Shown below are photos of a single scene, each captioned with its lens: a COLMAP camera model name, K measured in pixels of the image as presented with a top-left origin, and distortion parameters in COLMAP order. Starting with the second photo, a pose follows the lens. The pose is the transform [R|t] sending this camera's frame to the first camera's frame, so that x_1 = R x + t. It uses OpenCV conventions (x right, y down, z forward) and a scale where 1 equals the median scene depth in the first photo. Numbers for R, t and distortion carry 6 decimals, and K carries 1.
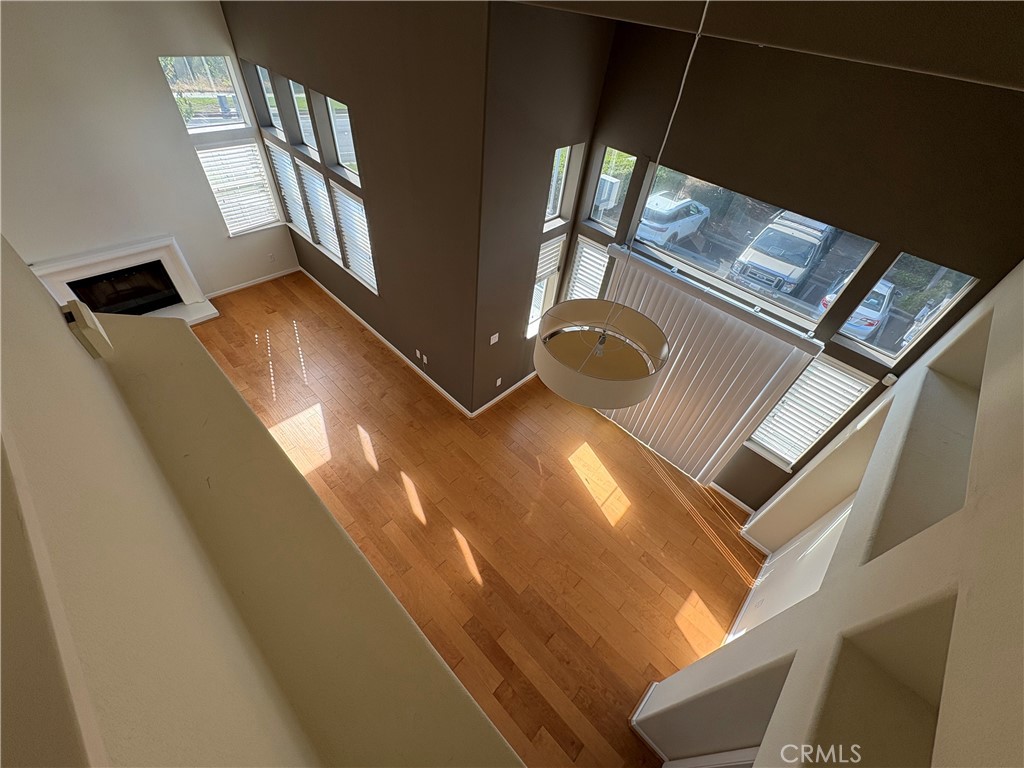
lens RADIAL K [[410.8, 0, 512.0], [0, 410.8, 384.0], [0, 0, 1]] dist [-0.000882, -0.000210]
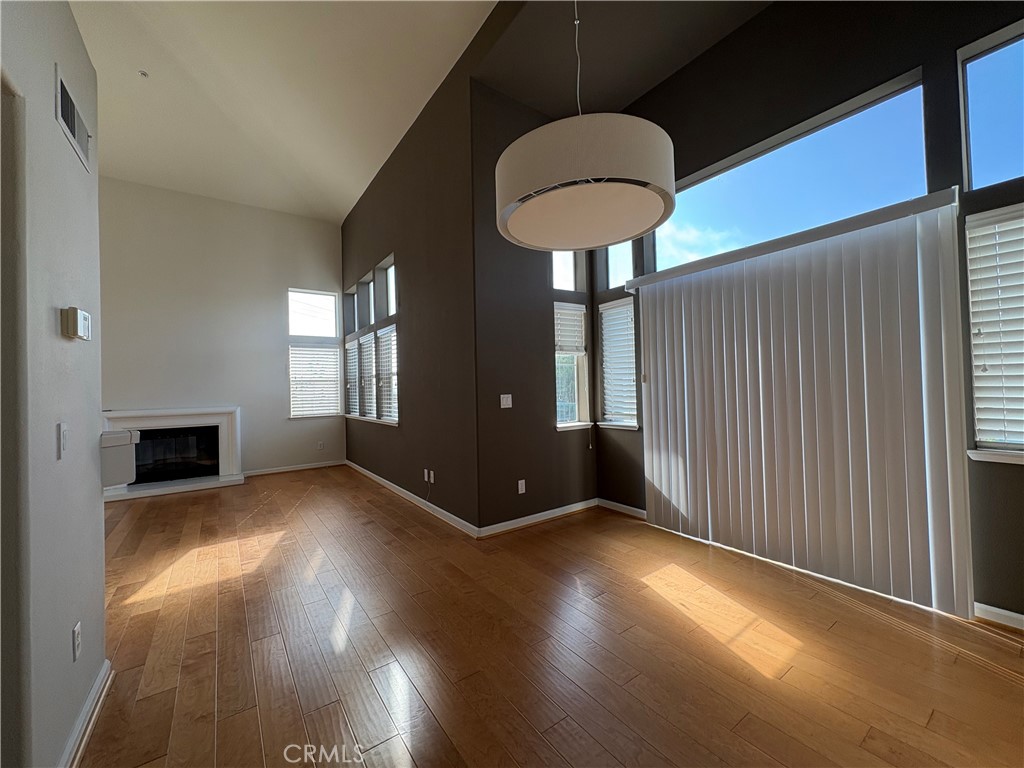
lens RADIAL K [[410.8, 0, 512.0], [0, 410.8, 384.0], [0, 0, 1]] dist [-0.000882, -0.000210]
pose [[0.976118, -0.122367, -0.179499, 0.110609], [-0.044687, 0.695496, -0.717139, 0.421247], [0.212595, 0.708033, 0.673418, 0.437740]]
